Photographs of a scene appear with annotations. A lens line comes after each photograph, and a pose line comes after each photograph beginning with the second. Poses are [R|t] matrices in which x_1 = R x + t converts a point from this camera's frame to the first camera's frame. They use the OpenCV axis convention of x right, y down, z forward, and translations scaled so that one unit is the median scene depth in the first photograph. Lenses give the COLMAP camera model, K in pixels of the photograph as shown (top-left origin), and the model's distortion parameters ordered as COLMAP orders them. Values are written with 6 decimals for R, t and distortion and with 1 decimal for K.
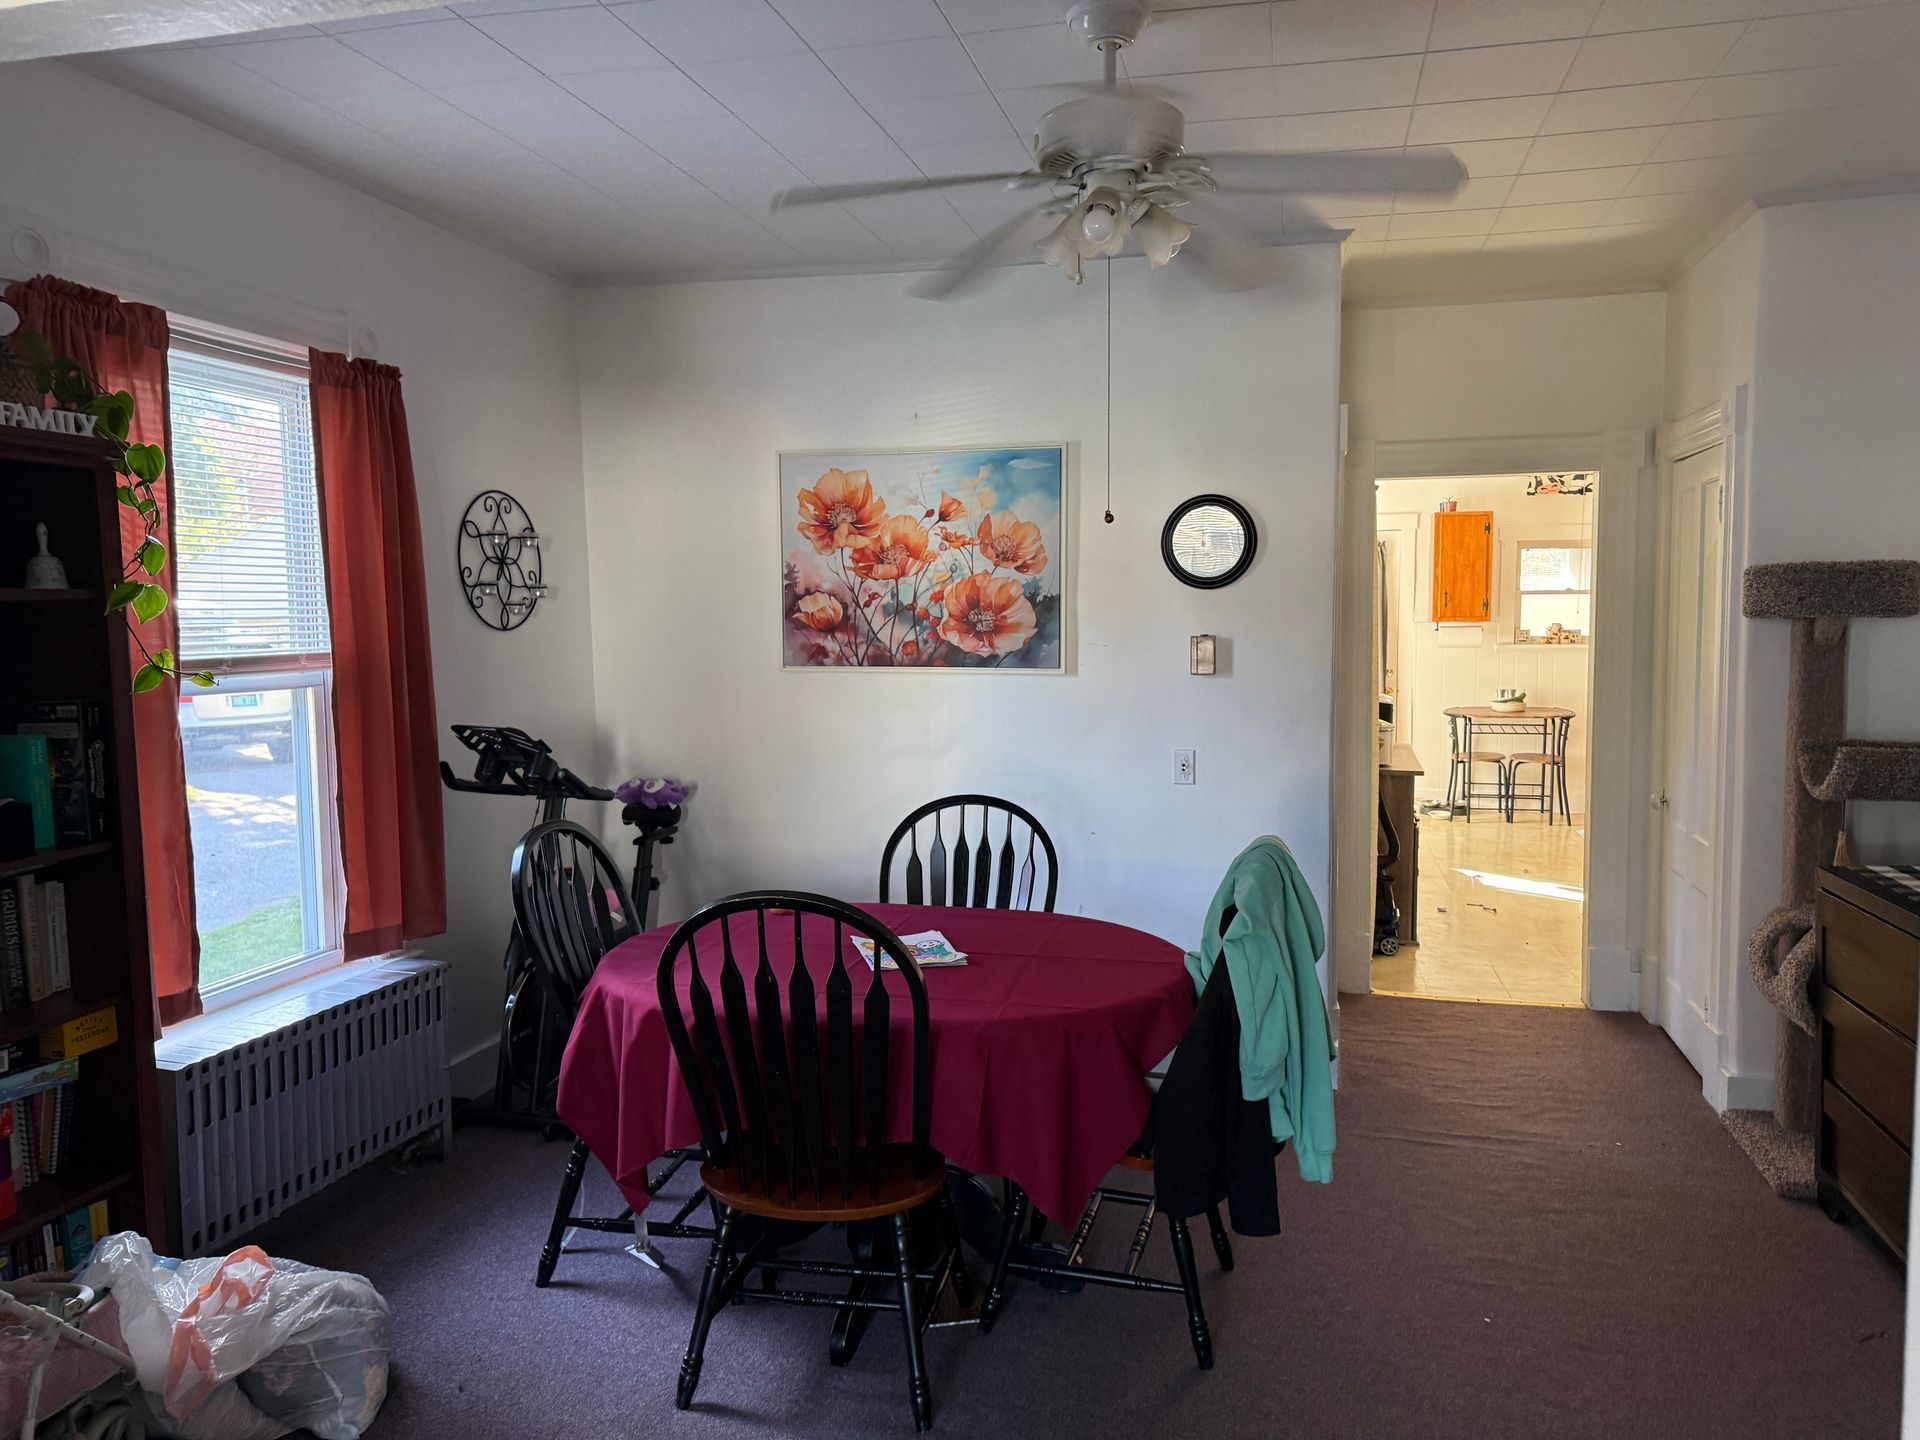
lens RADIAL K [[1352.6, 0, 956.2], [0, 1352.6, 720.0], [0, 0, 1]] dist [0.037637, -0.051431]
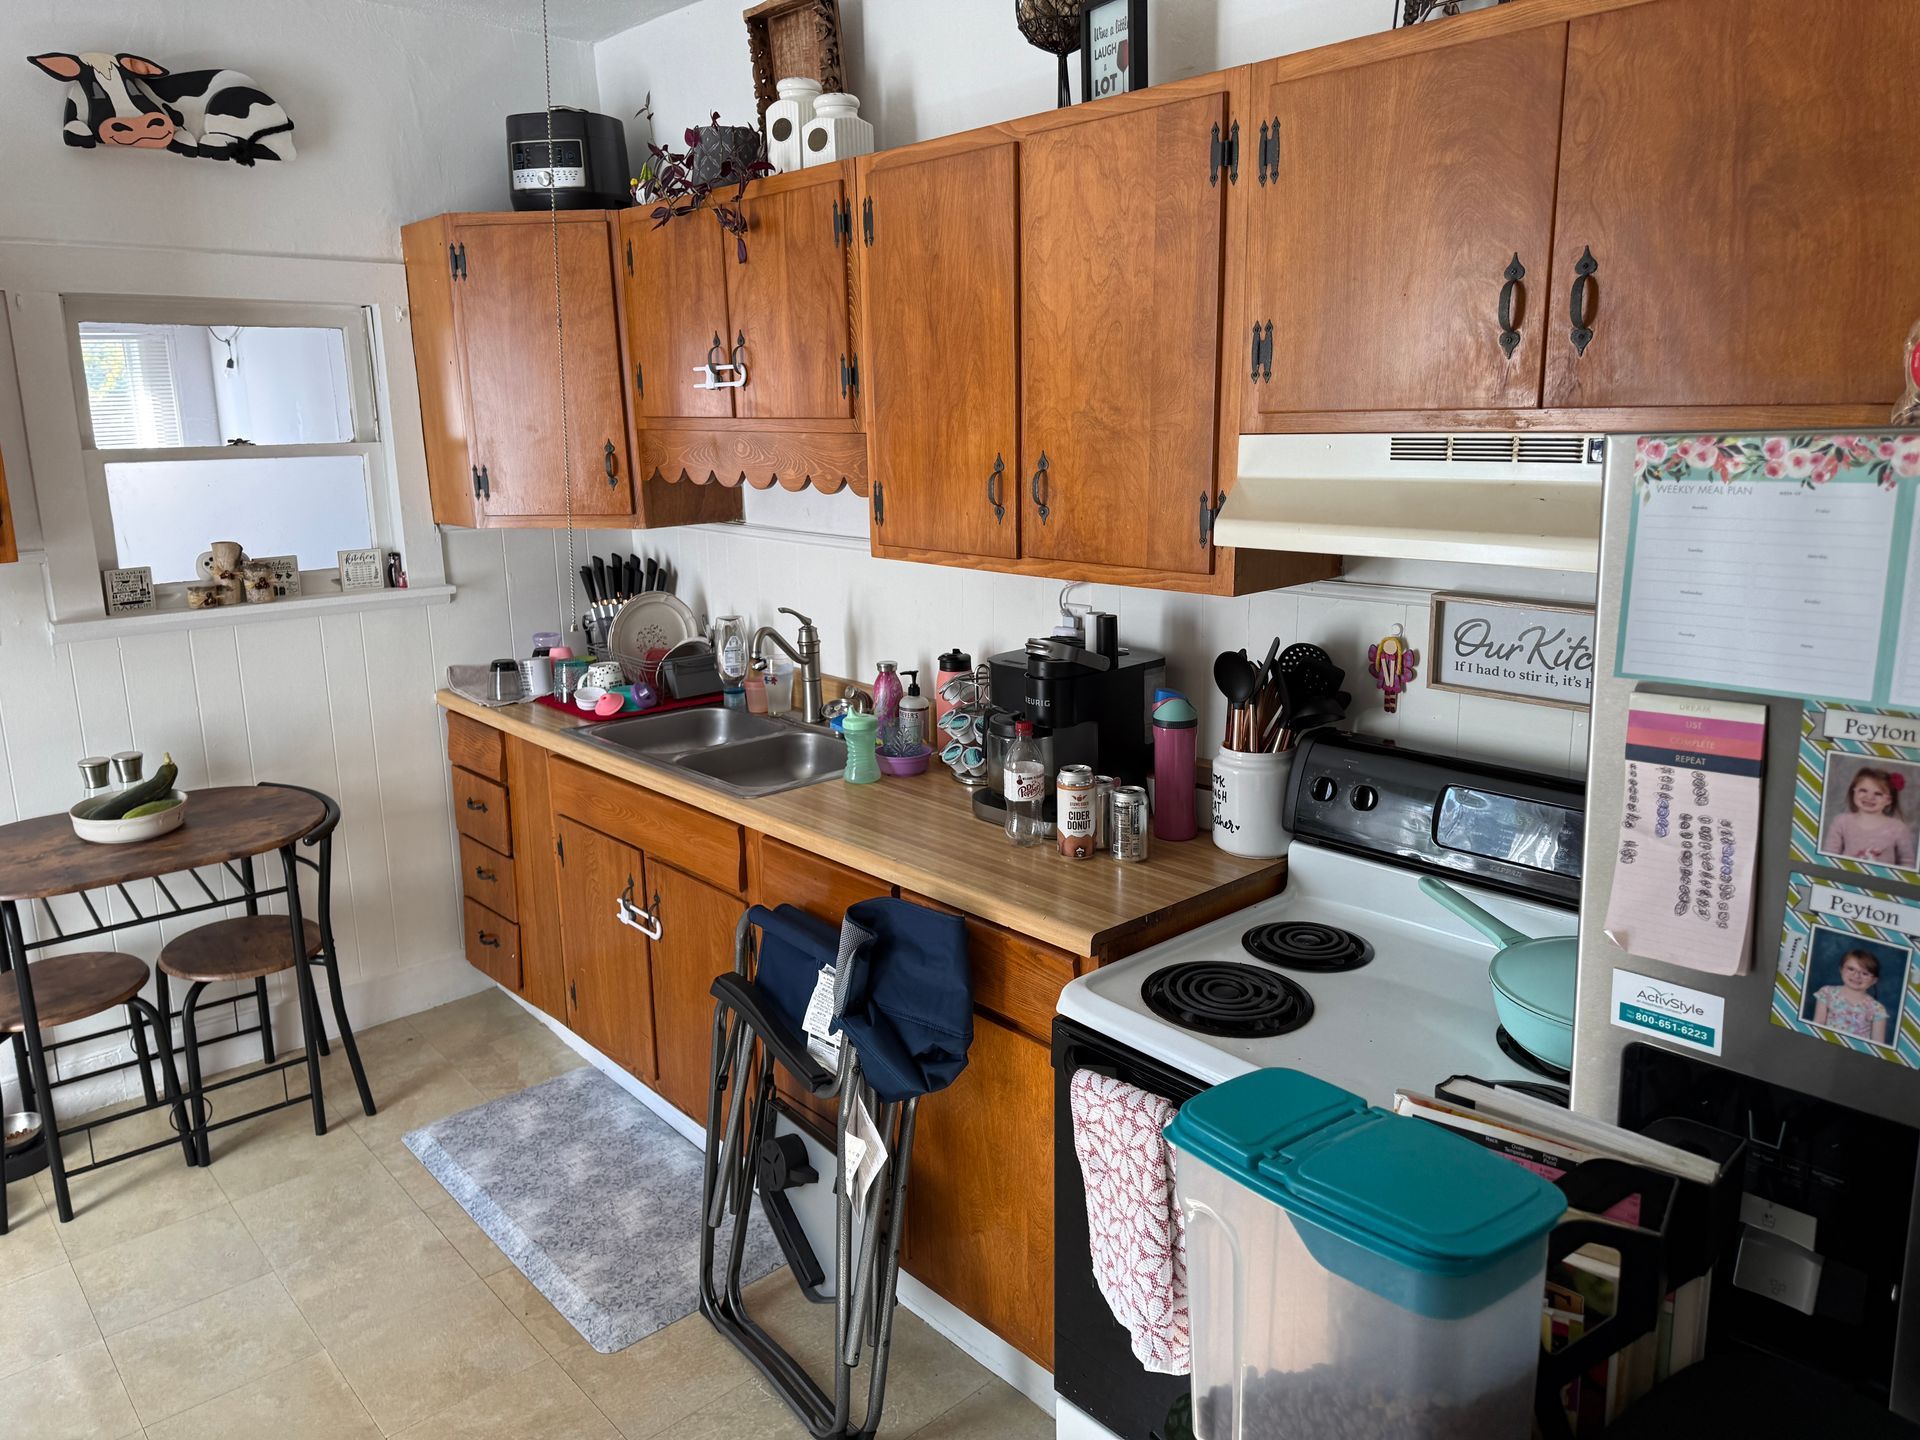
lens RADIAL K [[1352.6, 0, 964.0], [0, 1352.6, 709.3], [0, 0, 1]] dist [0.037637, -0.051431]
pose [[0.541424, -0.185849, 0.819952, 0.250626], [0.071981, 0.981928, 0.175032, -0.077286], [-0.837663, -0.035745, 0.545017, 0.652171]]
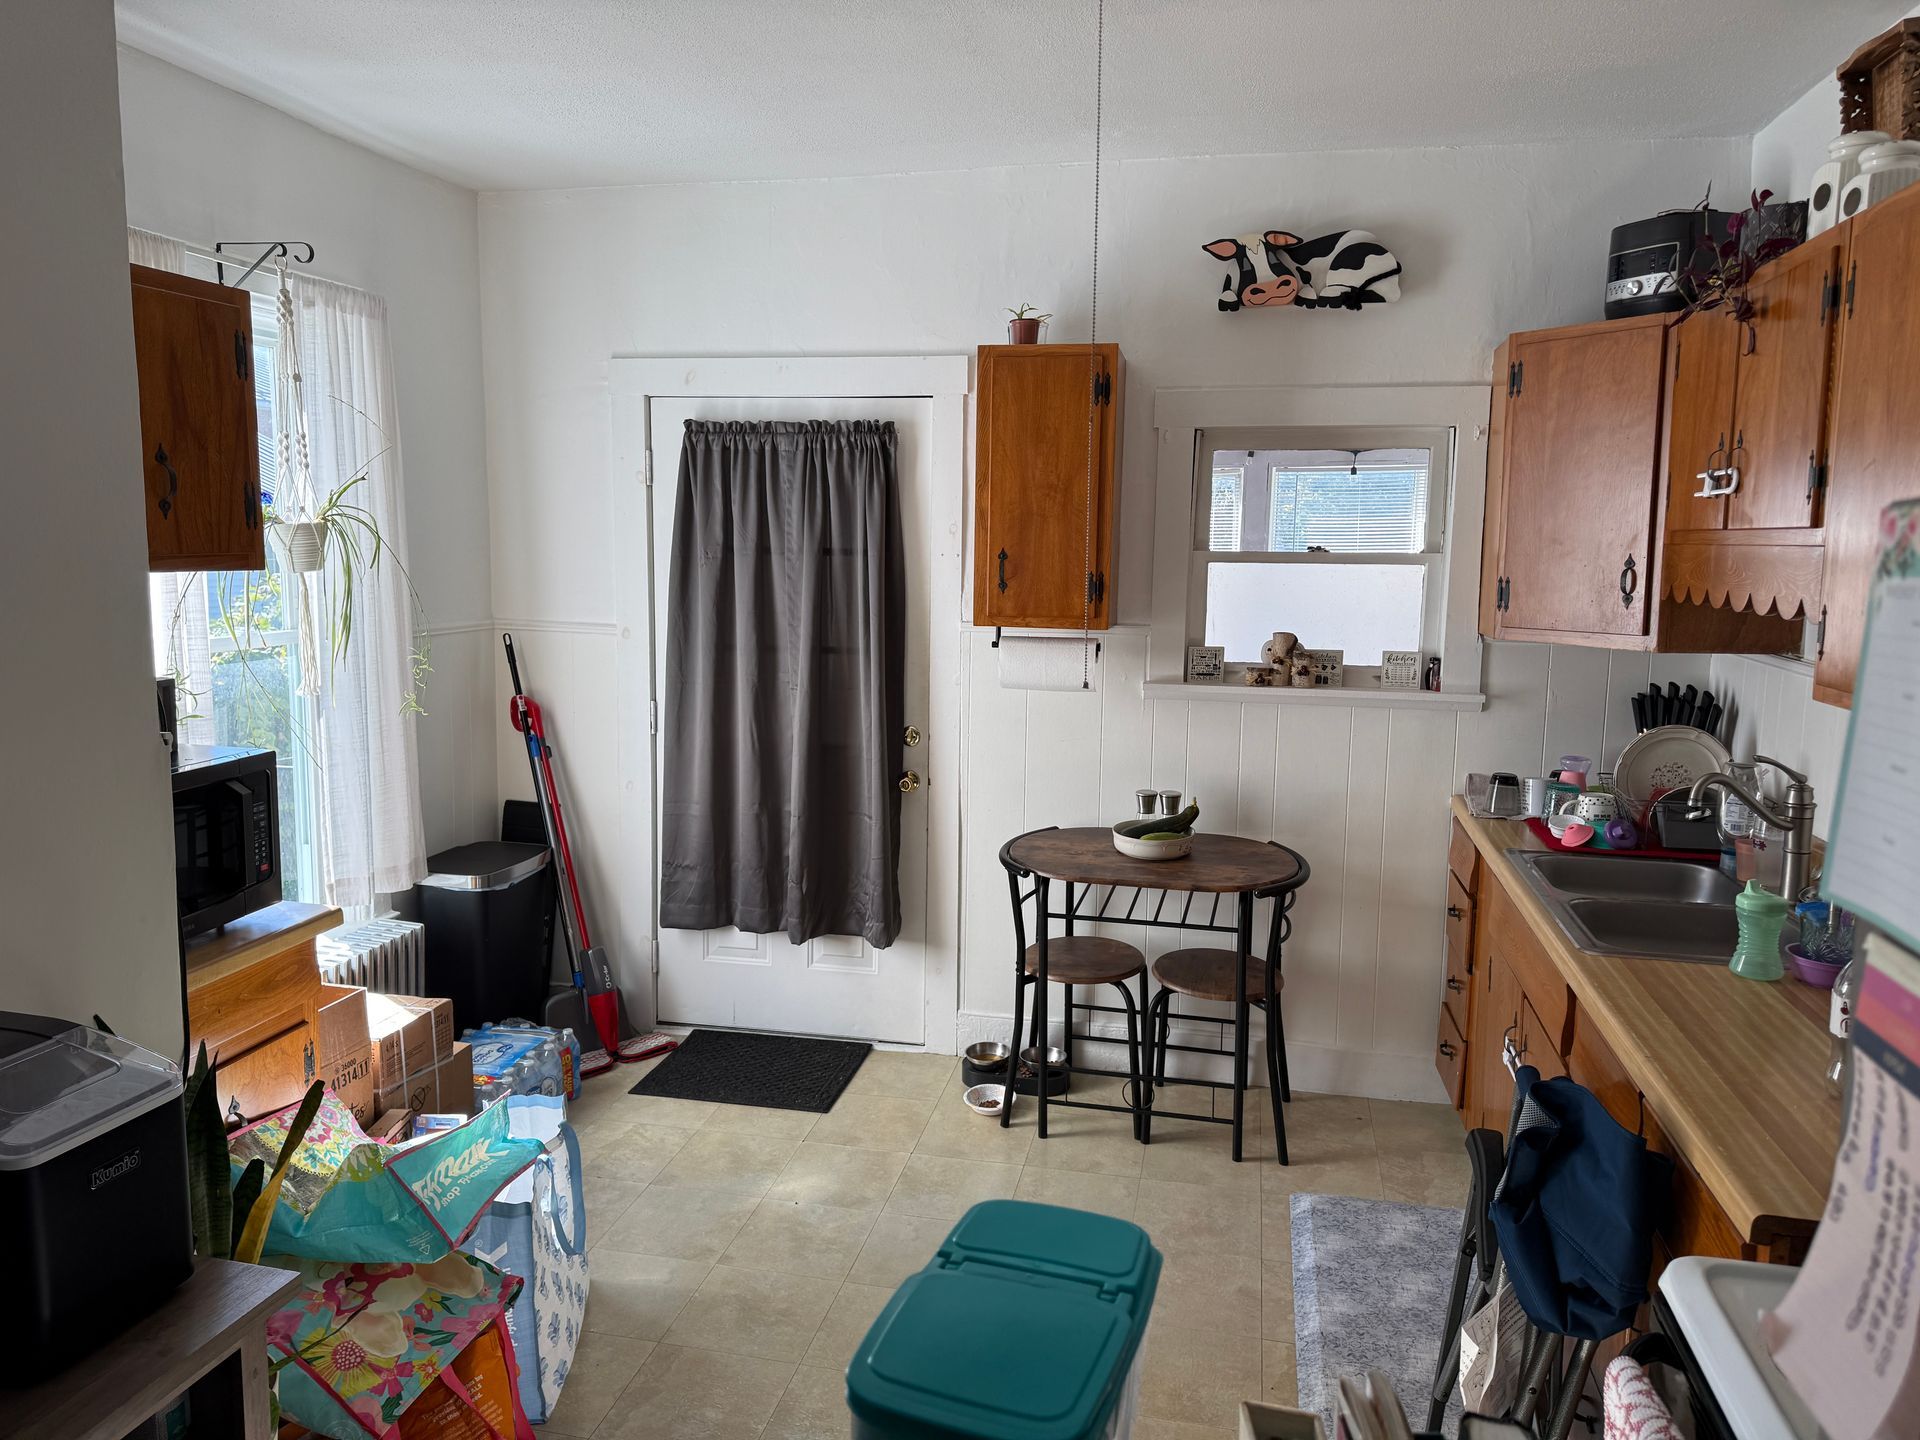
lens RADIAL K [[1352.6, 0, 954.2], [0, 1352.6, 717.7], [0, 0, 1]] dist [0.037637, -0.051431]
pose [[0.999131, 0.013151, 0.039539, 0.328551], [-0.015429, 0.998205, 0.057873, -0.068331], [-0.038707, -0.058433, 0.997541, 0.601943]]
